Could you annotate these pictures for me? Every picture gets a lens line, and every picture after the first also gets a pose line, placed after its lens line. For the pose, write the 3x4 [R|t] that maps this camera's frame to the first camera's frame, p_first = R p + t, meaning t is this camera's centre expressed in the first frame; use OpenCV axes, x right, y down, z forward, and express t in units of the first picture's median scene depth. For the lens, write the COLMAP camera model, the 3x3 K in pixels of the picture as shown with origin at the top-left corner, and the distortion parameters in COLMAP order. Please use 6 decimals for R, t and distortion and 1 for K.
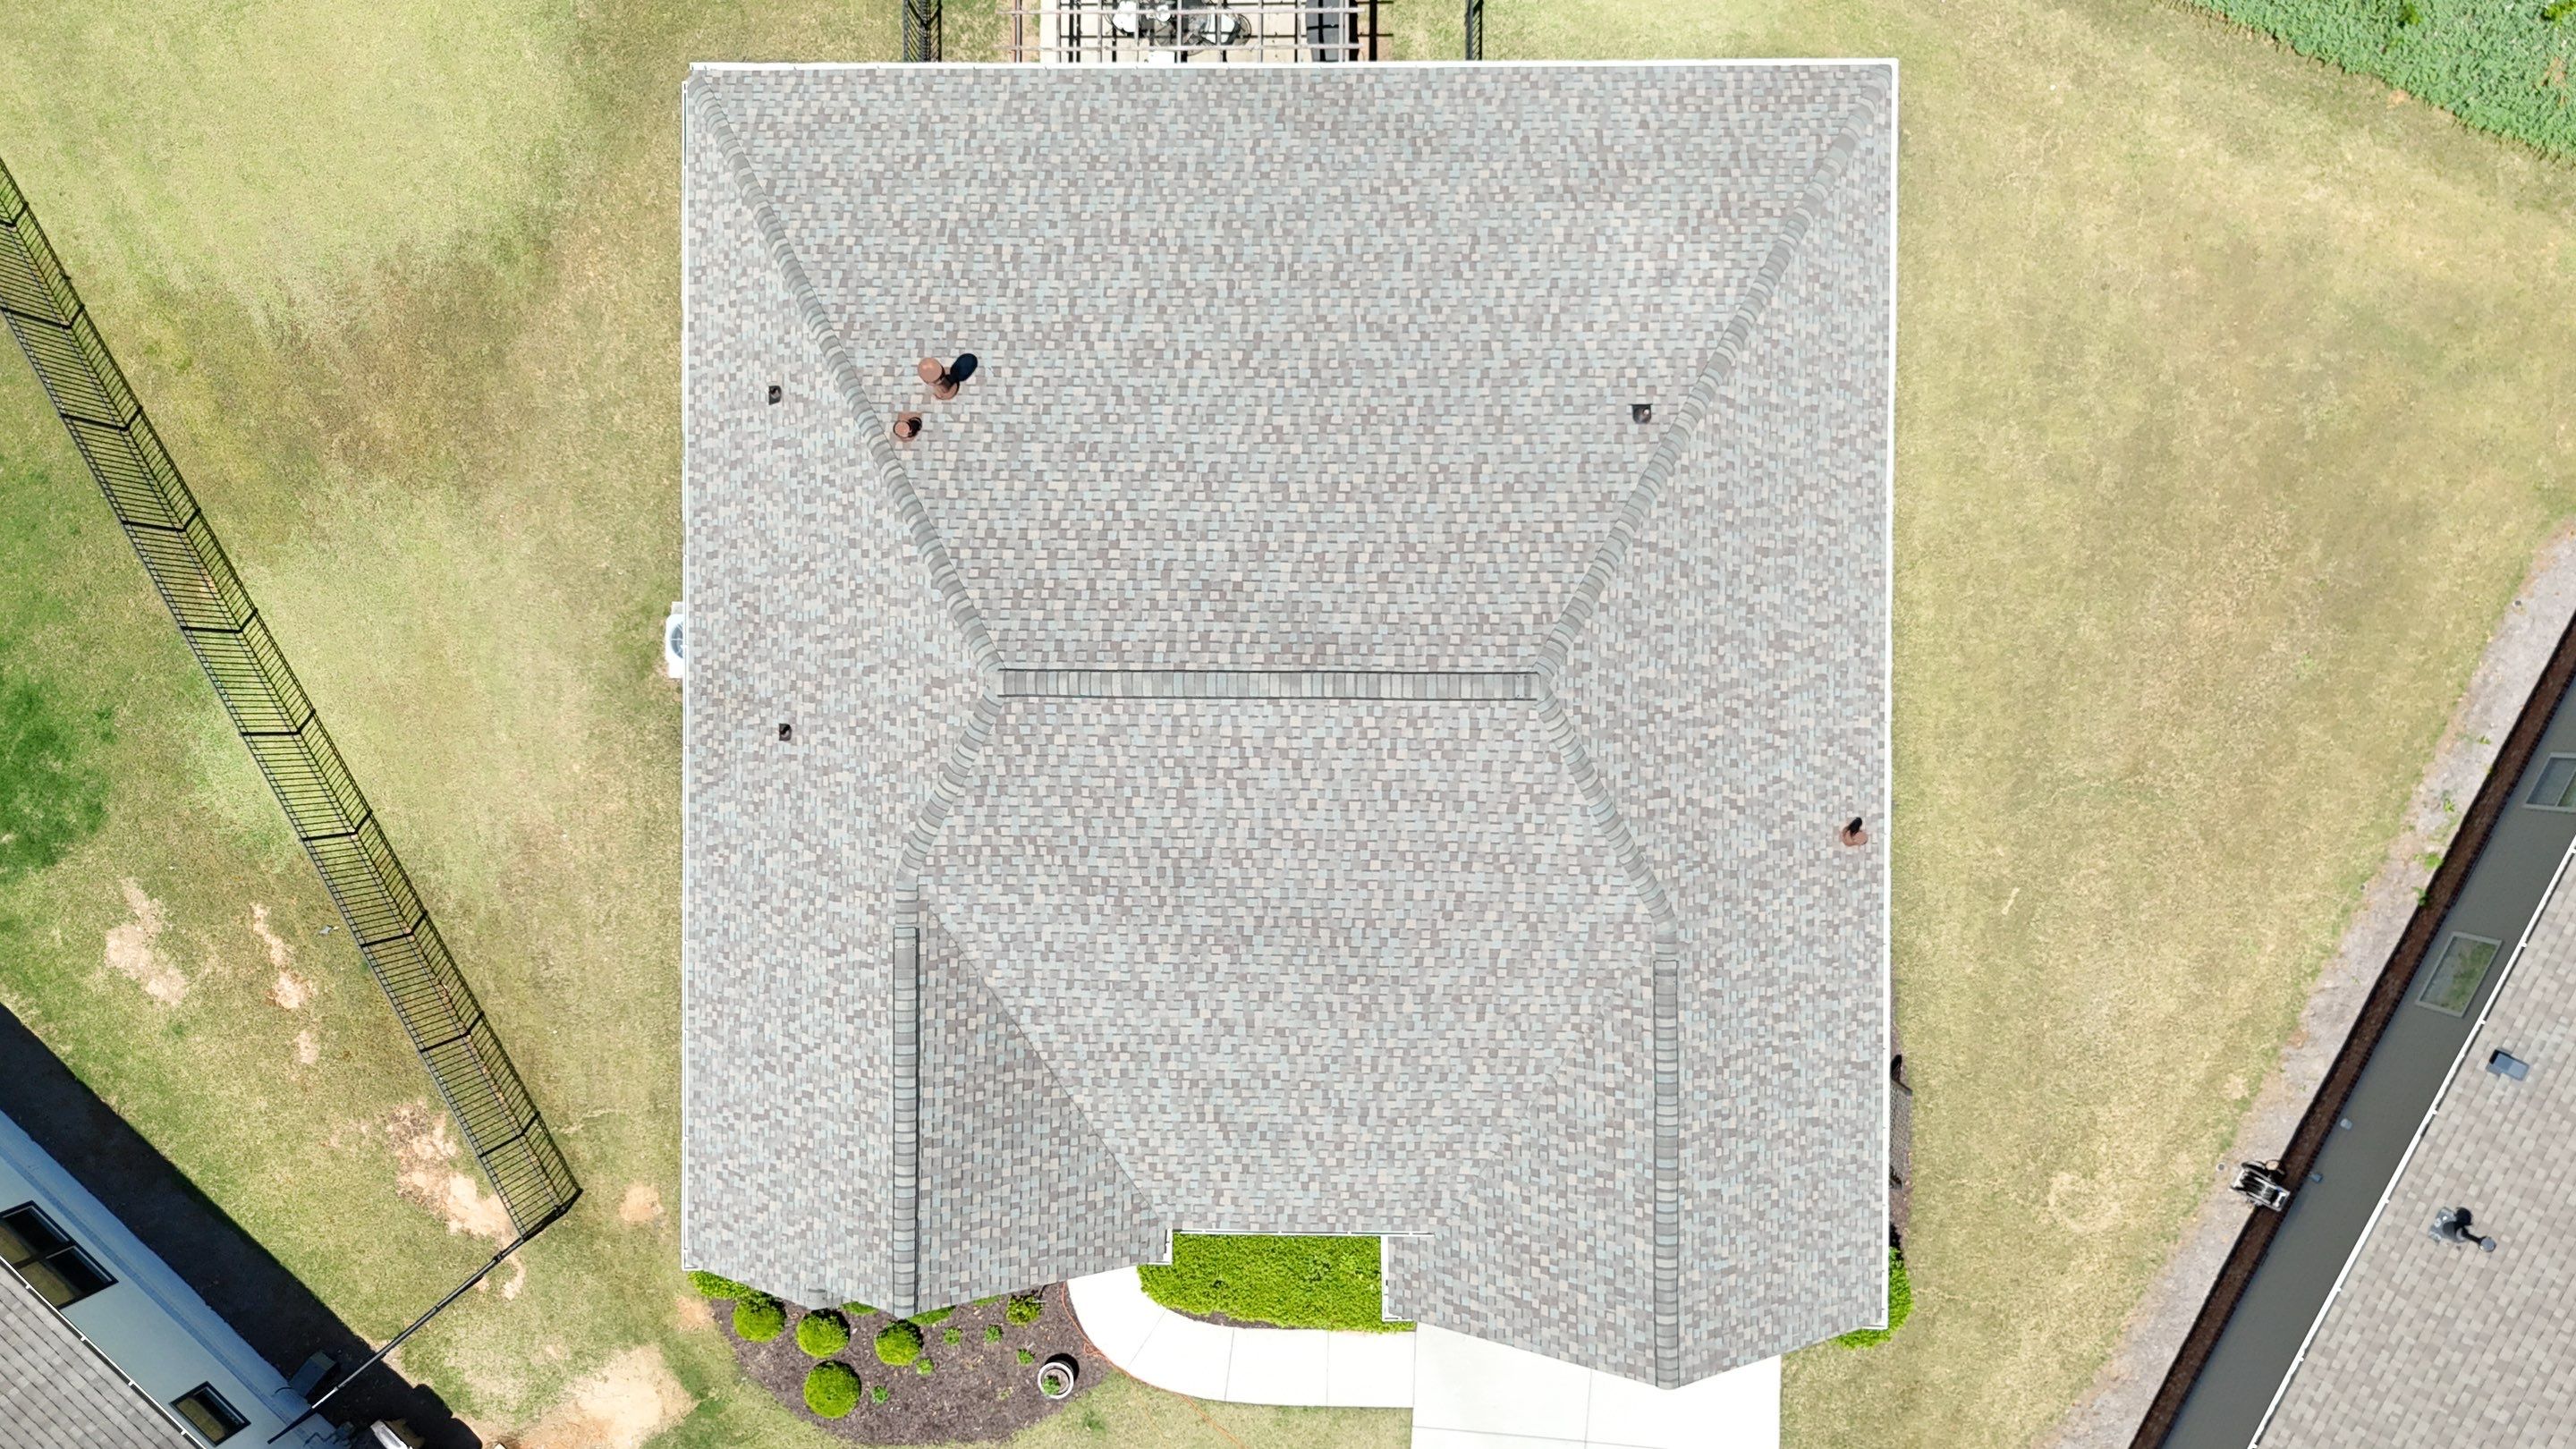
lens RADIAL K [[1910.0, 0, 1285.5], [0, 1910.0, 697.0], [0, 0, 1]] dist [0.068068, -0.062060]
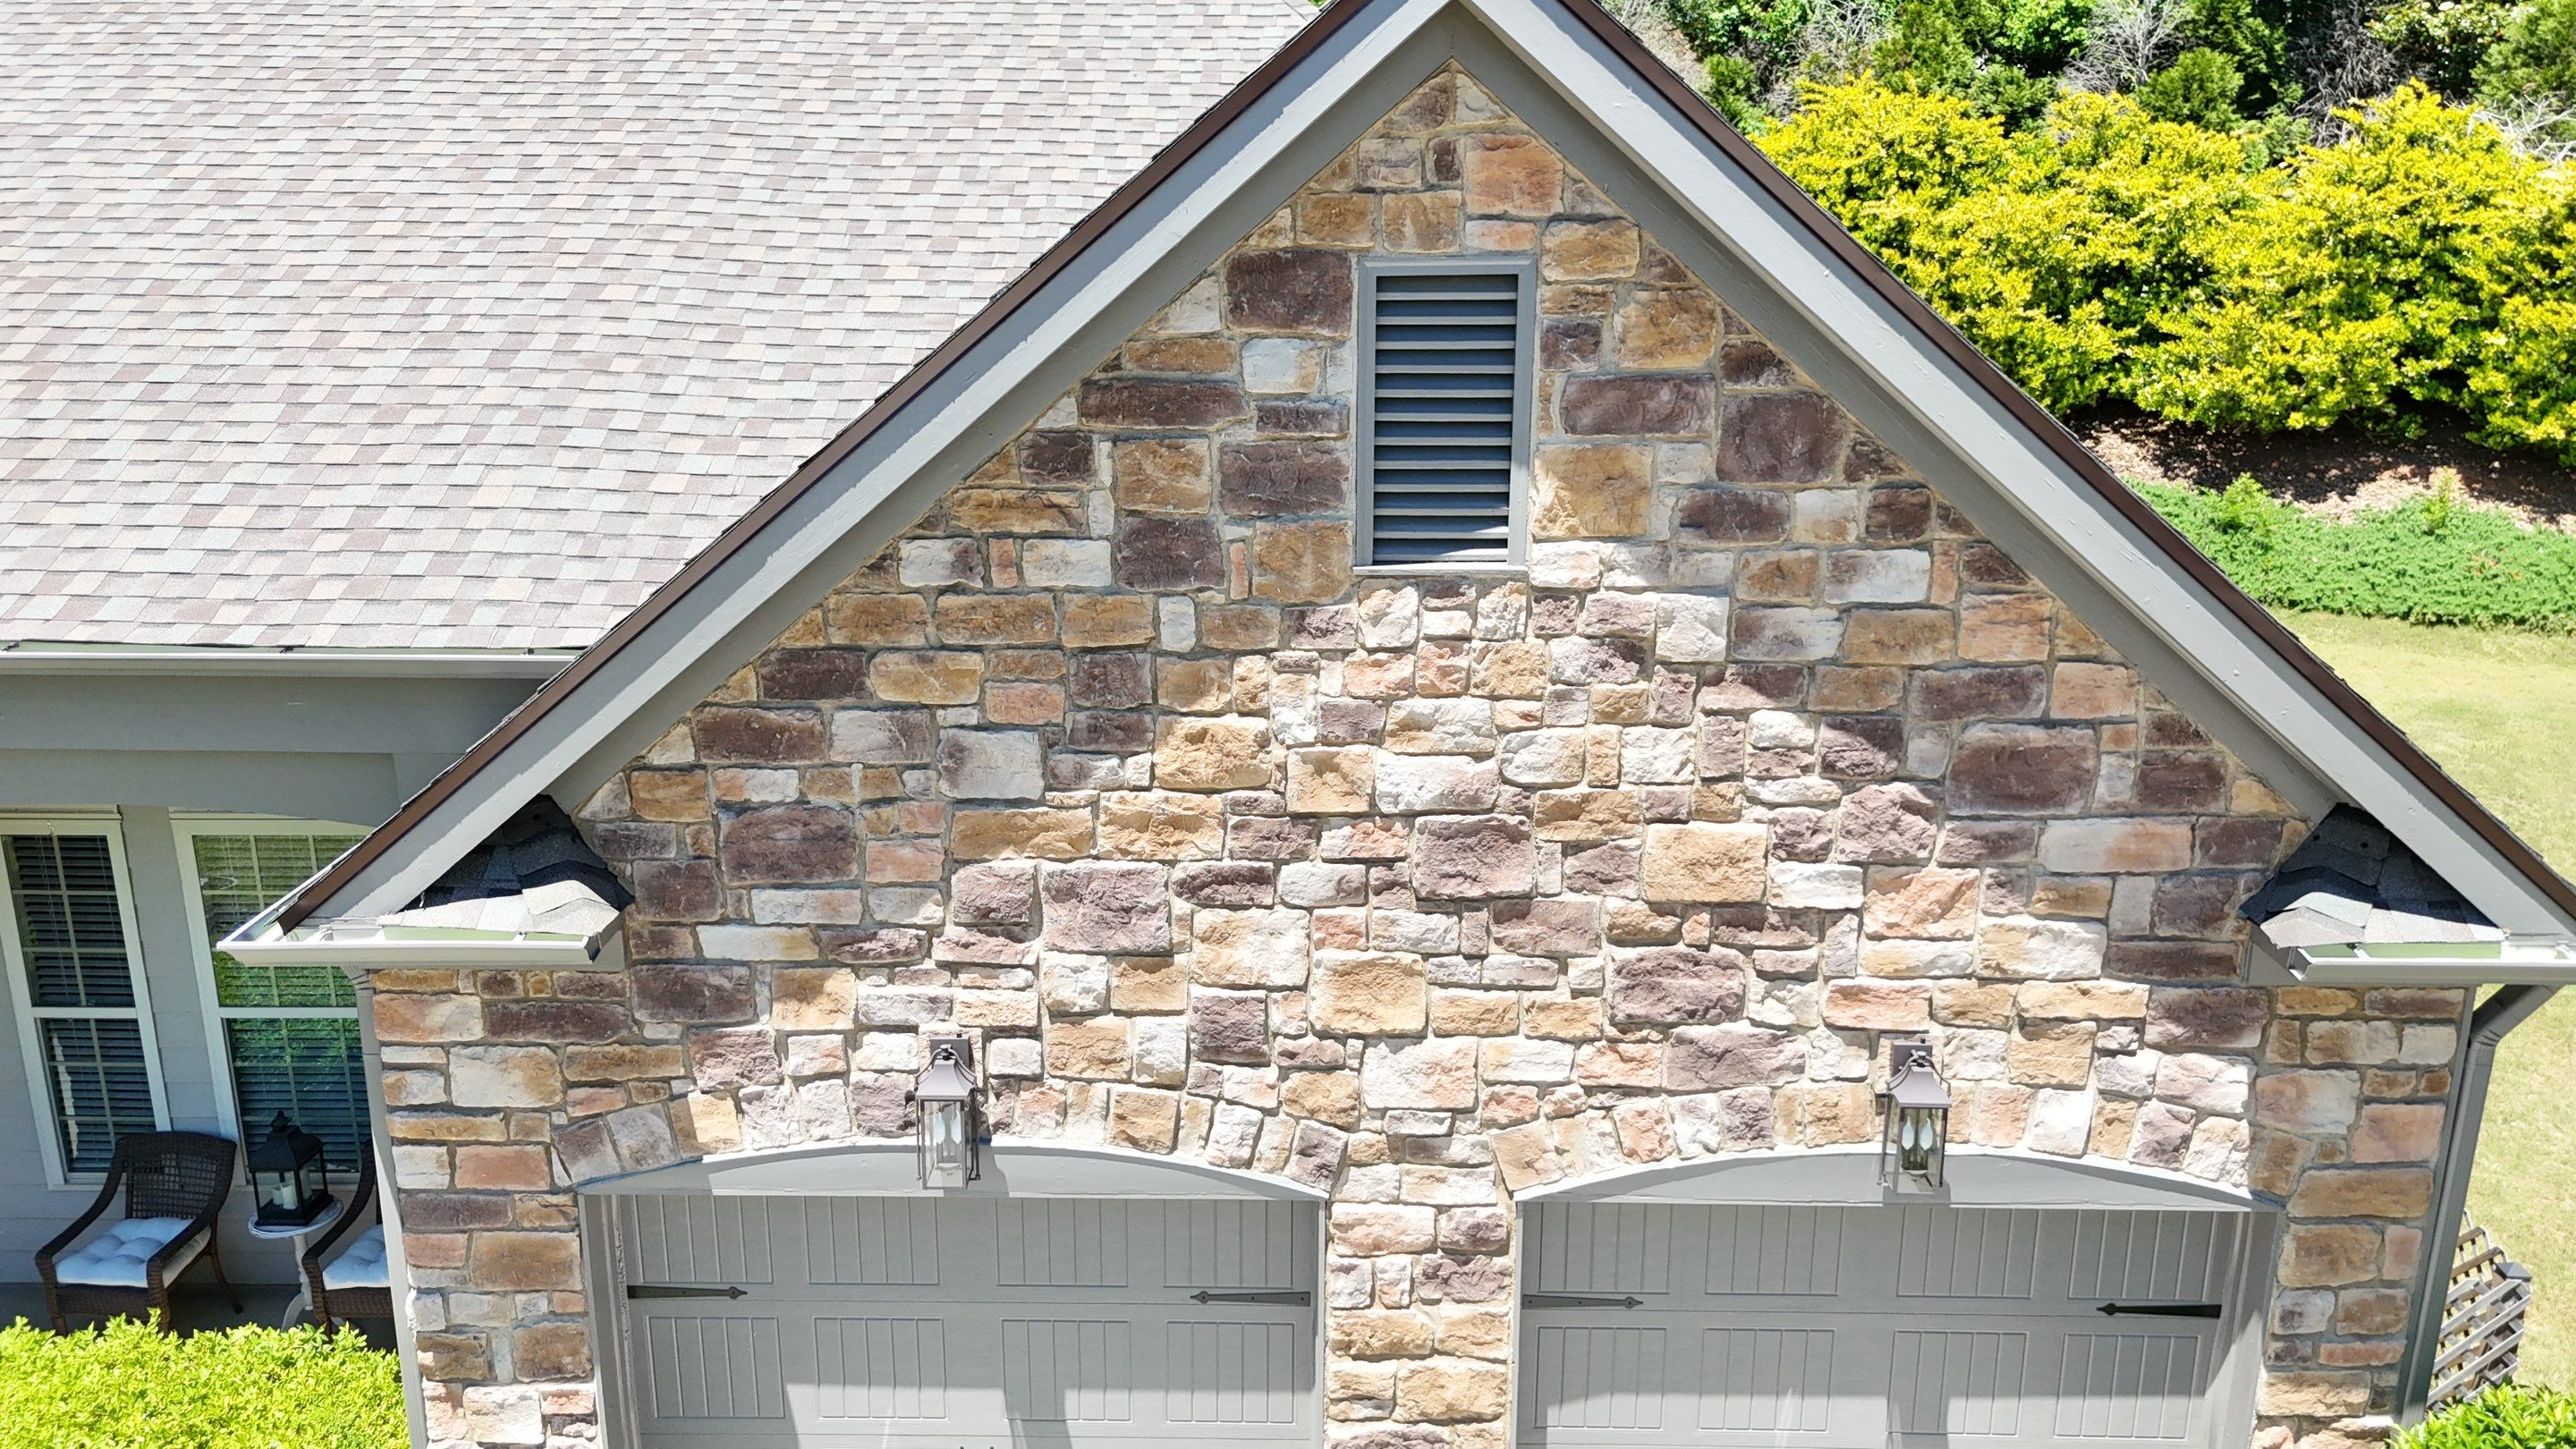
lens RADIAL K [[1910.0, 0, 1282.4], [0, 1910.0, 728.2], [0, 0, 1]] dist [0.068068, -0.062060]
pose [[0.999548, 0.029730, -0.004411, 0.176799], [-0.012193, 0.266969, -0.963628, 0.557044], [-0.027471, 0.963247, 0.267211, 0.994951]]
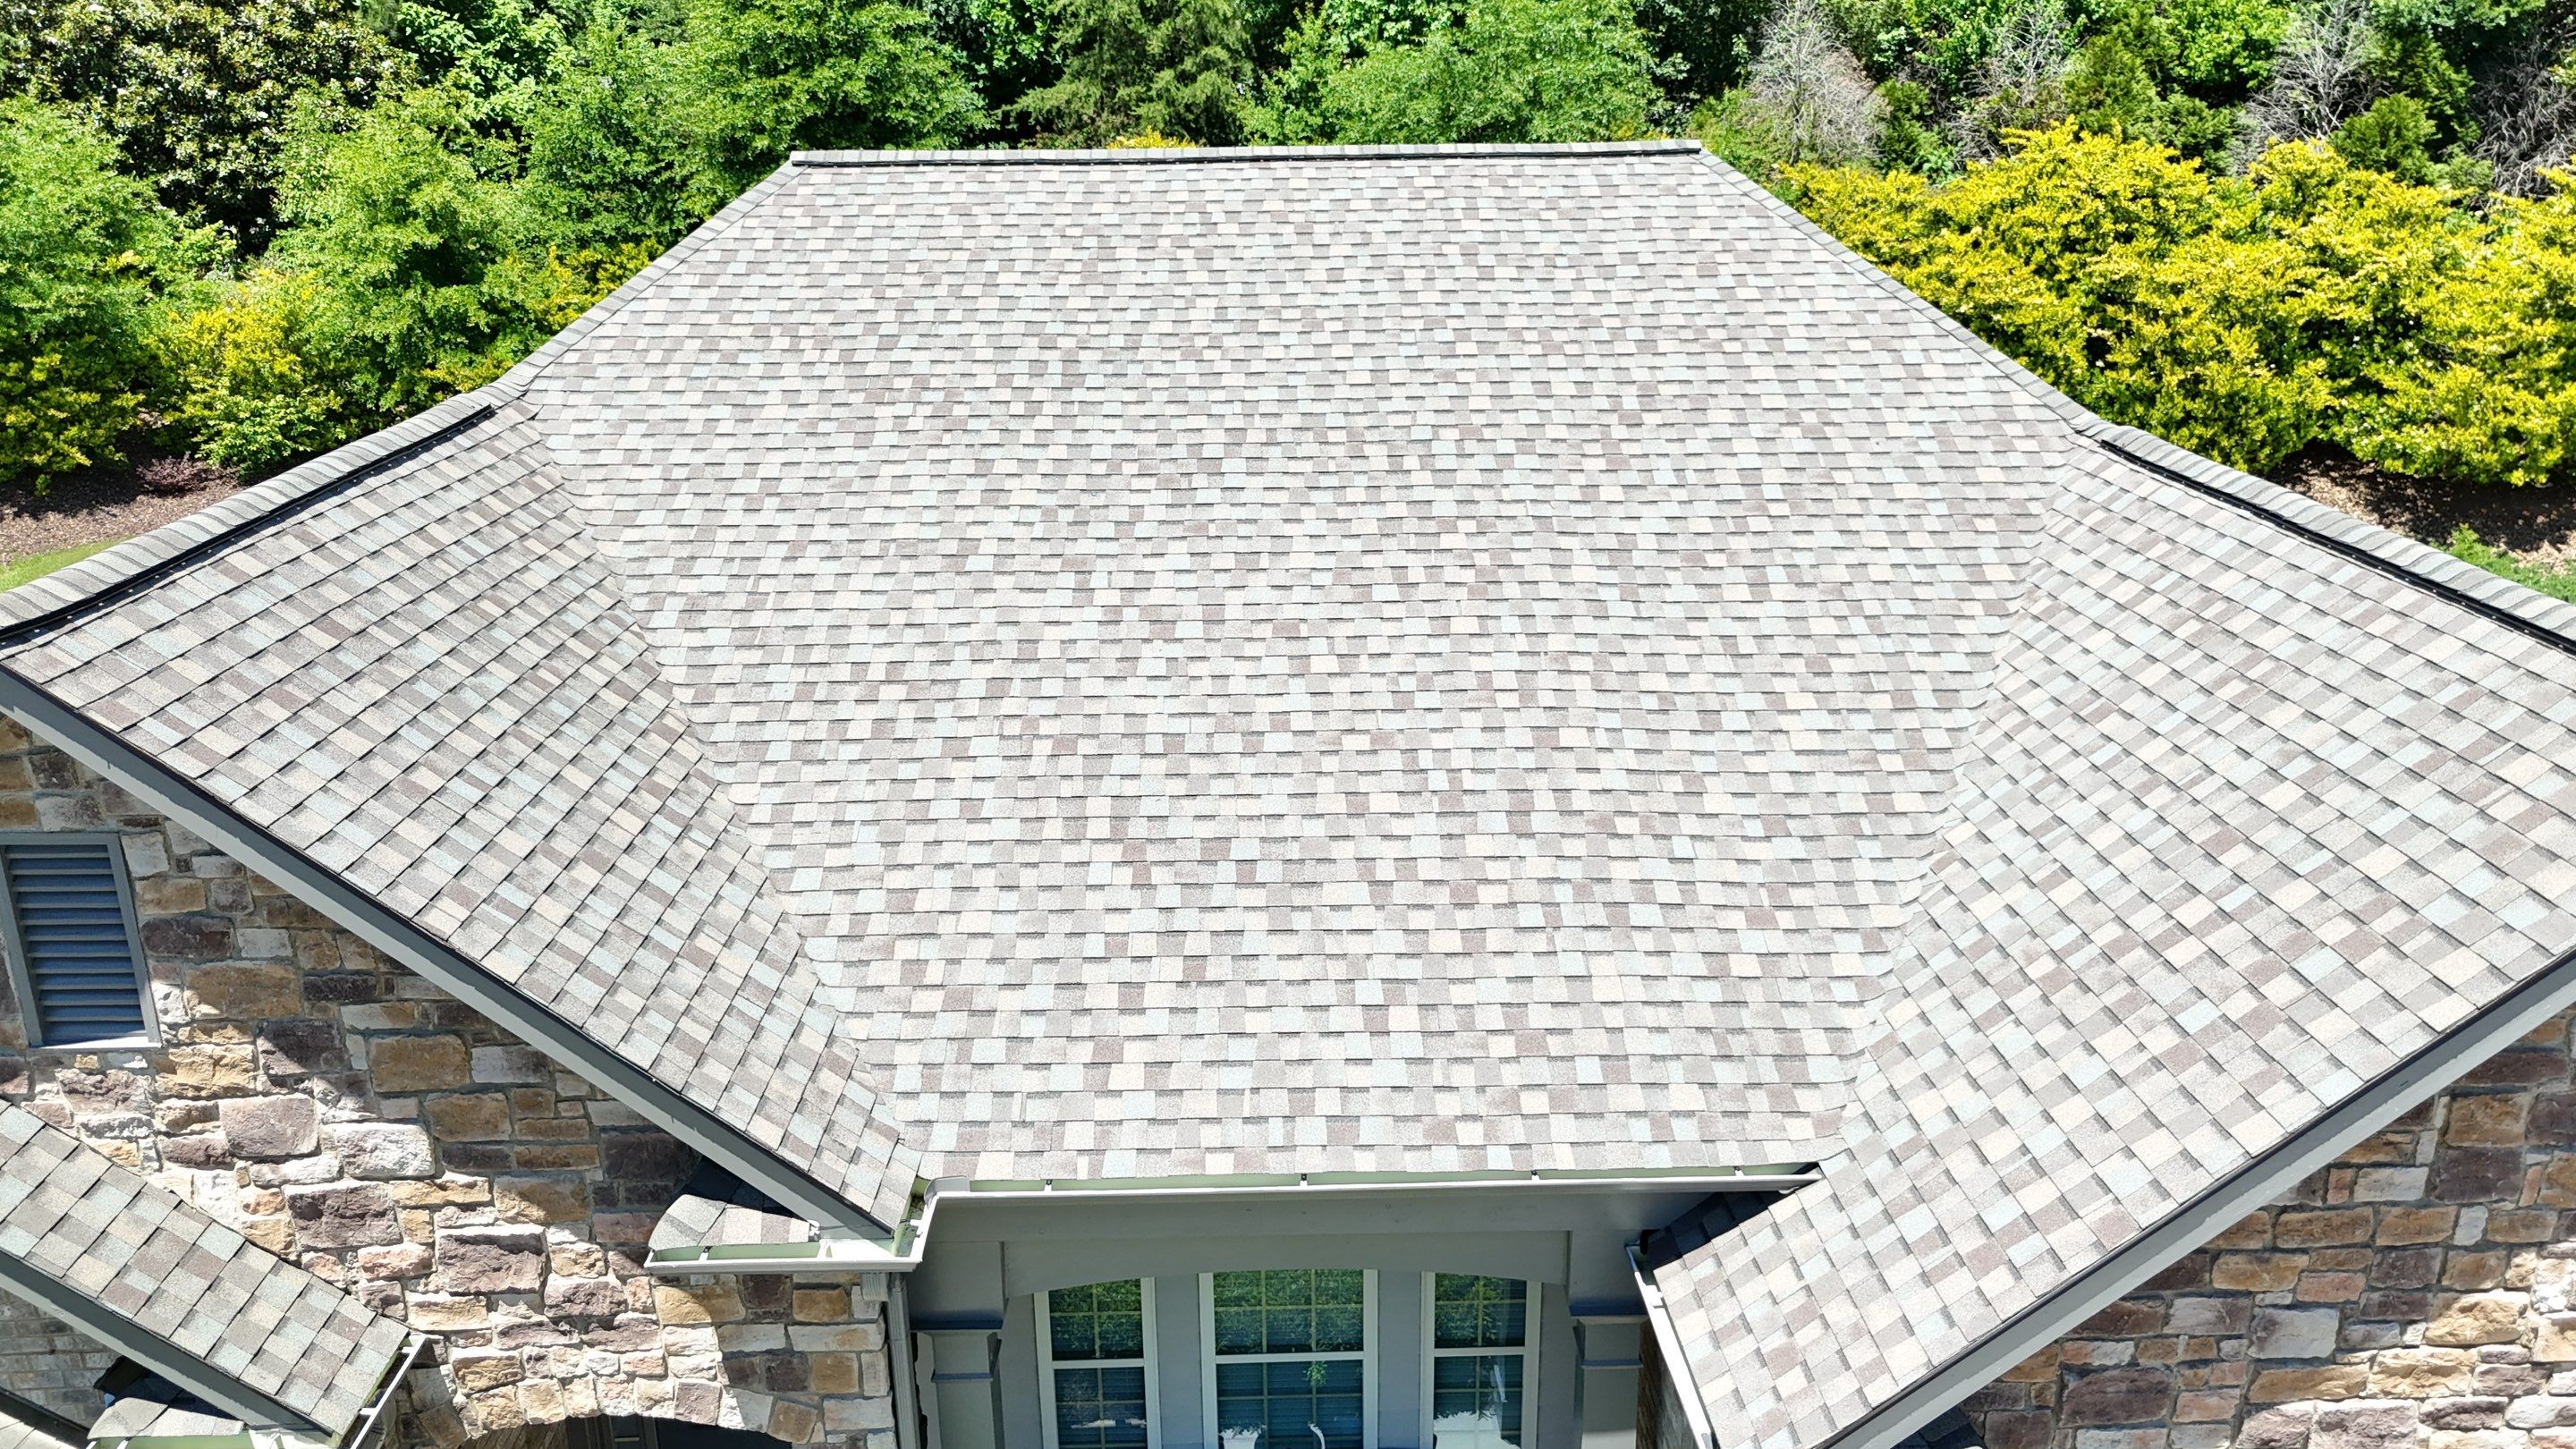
lens RADIAL K [[1910.0, 0, 1284.1], [0, 1910.0, 726.8], [0, 0, 1]] dist [0.068068, -0.062060]
pose [[0.999372, 0.002910, 0.035322, -0.017745], [0.032426, 0.327194, -0.944401, 0.570241], [-0.014305, 0.944953, 0.326894, 0.887192]]
